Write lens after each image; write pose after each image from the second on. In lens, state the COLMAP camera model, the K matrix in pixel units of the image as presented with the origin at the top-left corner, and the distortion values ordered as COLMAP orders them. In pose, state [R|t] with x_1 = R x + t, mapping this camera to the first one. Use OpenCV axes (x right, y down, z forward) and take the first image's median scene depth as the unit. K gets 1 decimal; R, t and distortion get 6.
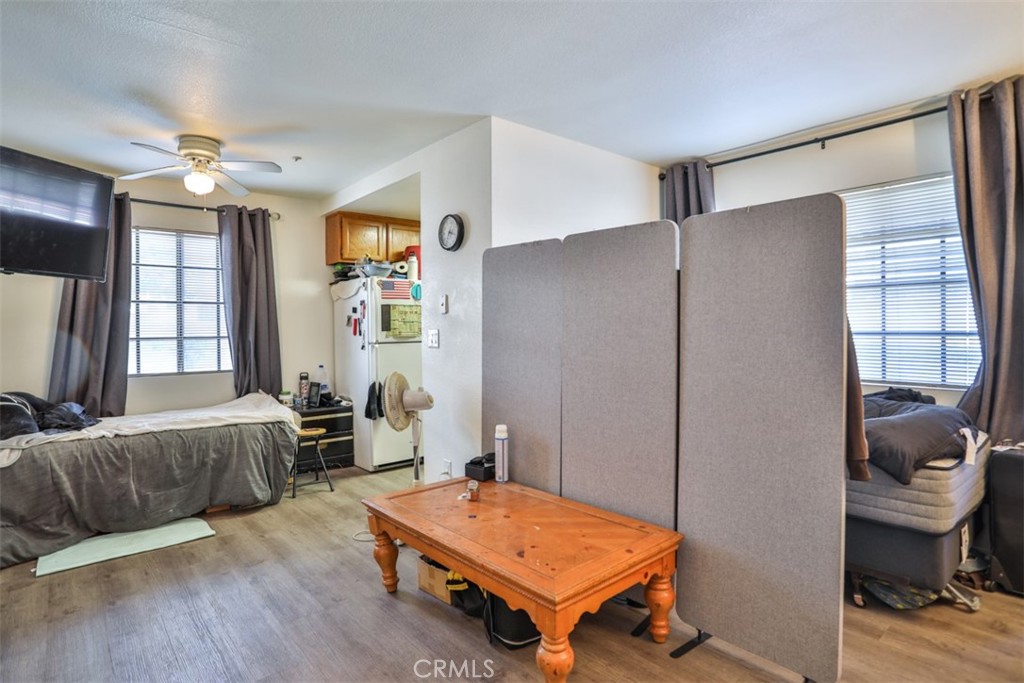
lens RADIAL K [[540.5, 0, 511.6], [0, 540.5, 332.9], [0, 0, 1]] dist [-0.072921, 0.041240]
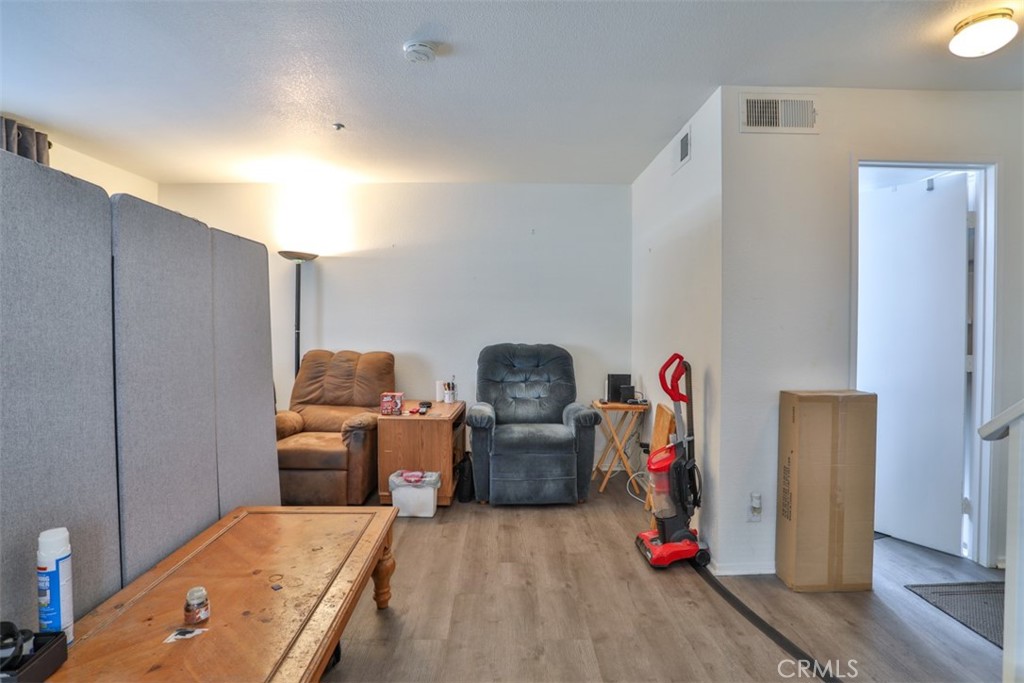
lens RADIAL K [[532.5, 0, 512.4], [0, 532.5, 332.9], [0, 0, 1]] dist [-0.078592, 0.038639]
pose [[-0.767537, -0.002374, 0.641001, -0.534393], [0.014338, 0.999679, 0.020871, -0.008380], [-0.640845, 0.025210, -0.767257, 0.920308]]
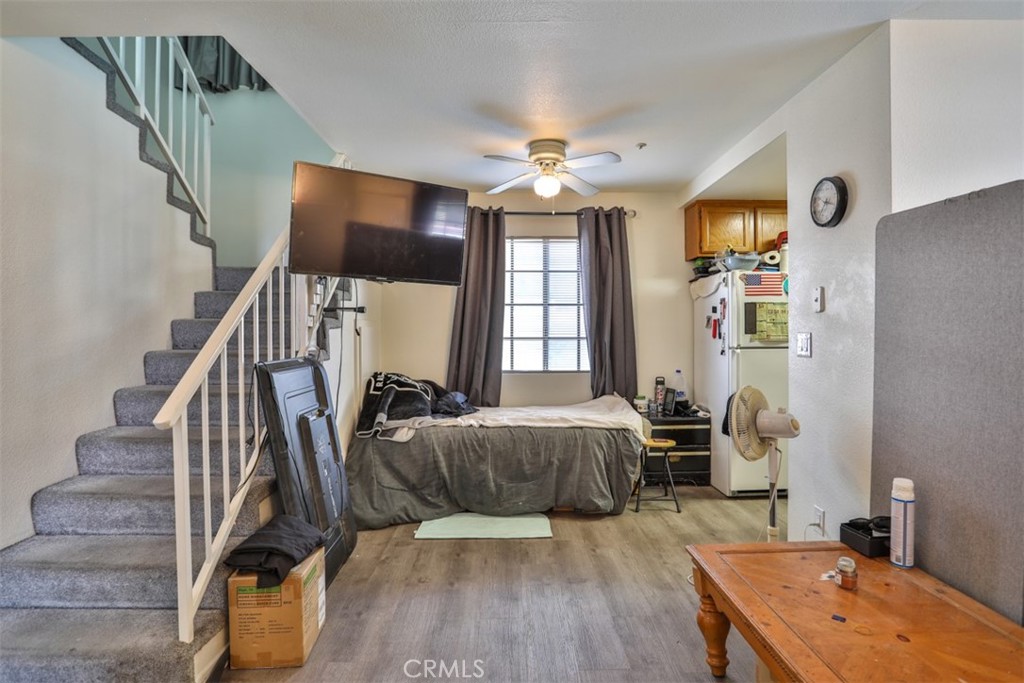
lens RADIAL K [[532.5, 0, 512.4], [0, 532.5, 332.9], [0, 0, 1]] dist [-0.078592, 0.038639]
pose [[0.765534, 0.010180, -0.643315, 0.014856], [-0.011552, 0.999931, 0.002076, -0.003249], [0.643292, 0.005843, 0.765598, 0.178337]]
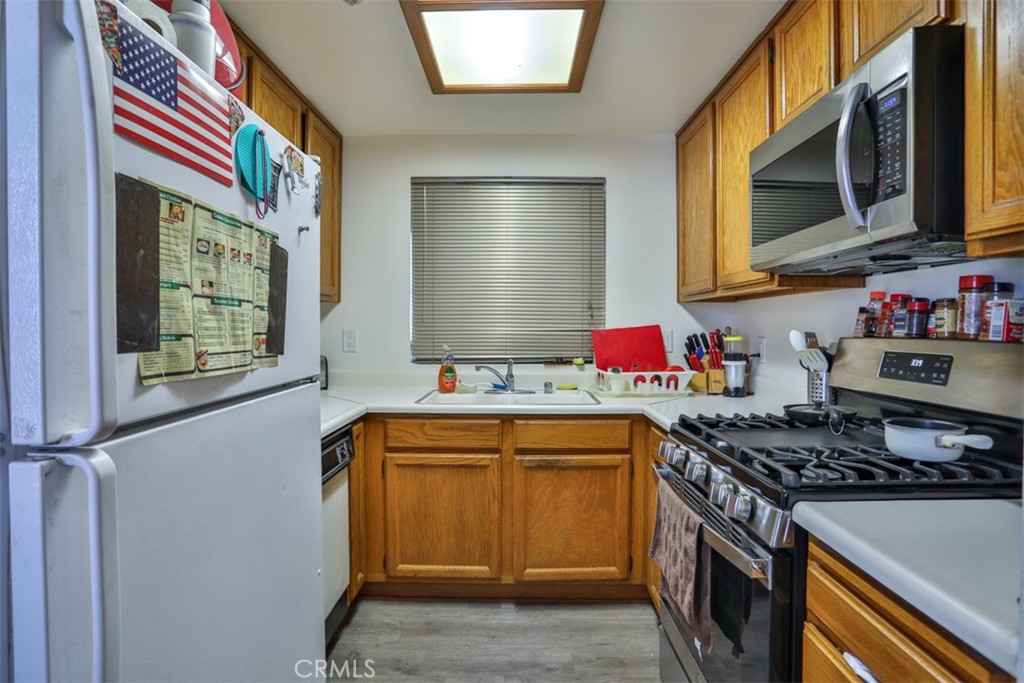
lens RADIAL K [[532.5, 0, 512.4], [0, 532.5, 332.9], [0, 0, 1]] dist [-0.078592, 0.038639]
pose [[0.660587, 0.002185, 0.750746, -0.378484], [0.000365, 0.999995, -0.003231, -0.011140], [-0.750749, 0.002408, 0.660583, 1.134517]]
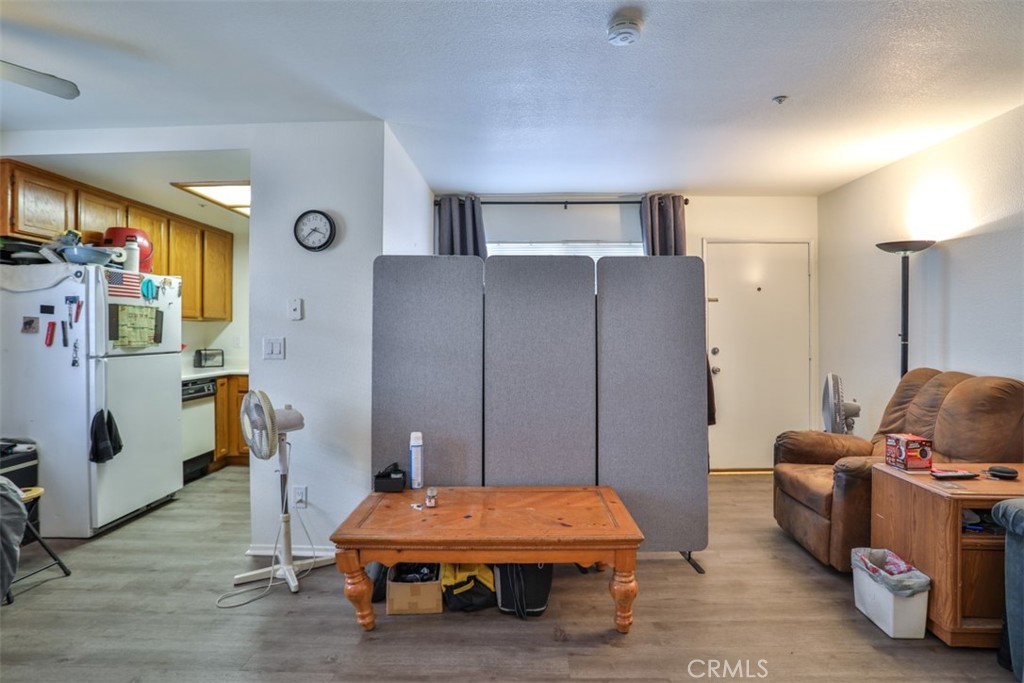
lens RADIAL K [[532.5, 0, 512.4], [0, 532.5, 332.9], [0, 0, 1]] dist [-0.078592, 0.038639]
pose [[0.668074, 0.009226, 0.744037, -0.543382], [0.004329, 0.999858, -0.016285, 0.001209], [-0.744082, 0.014100, 0.667940, 0.168878]]
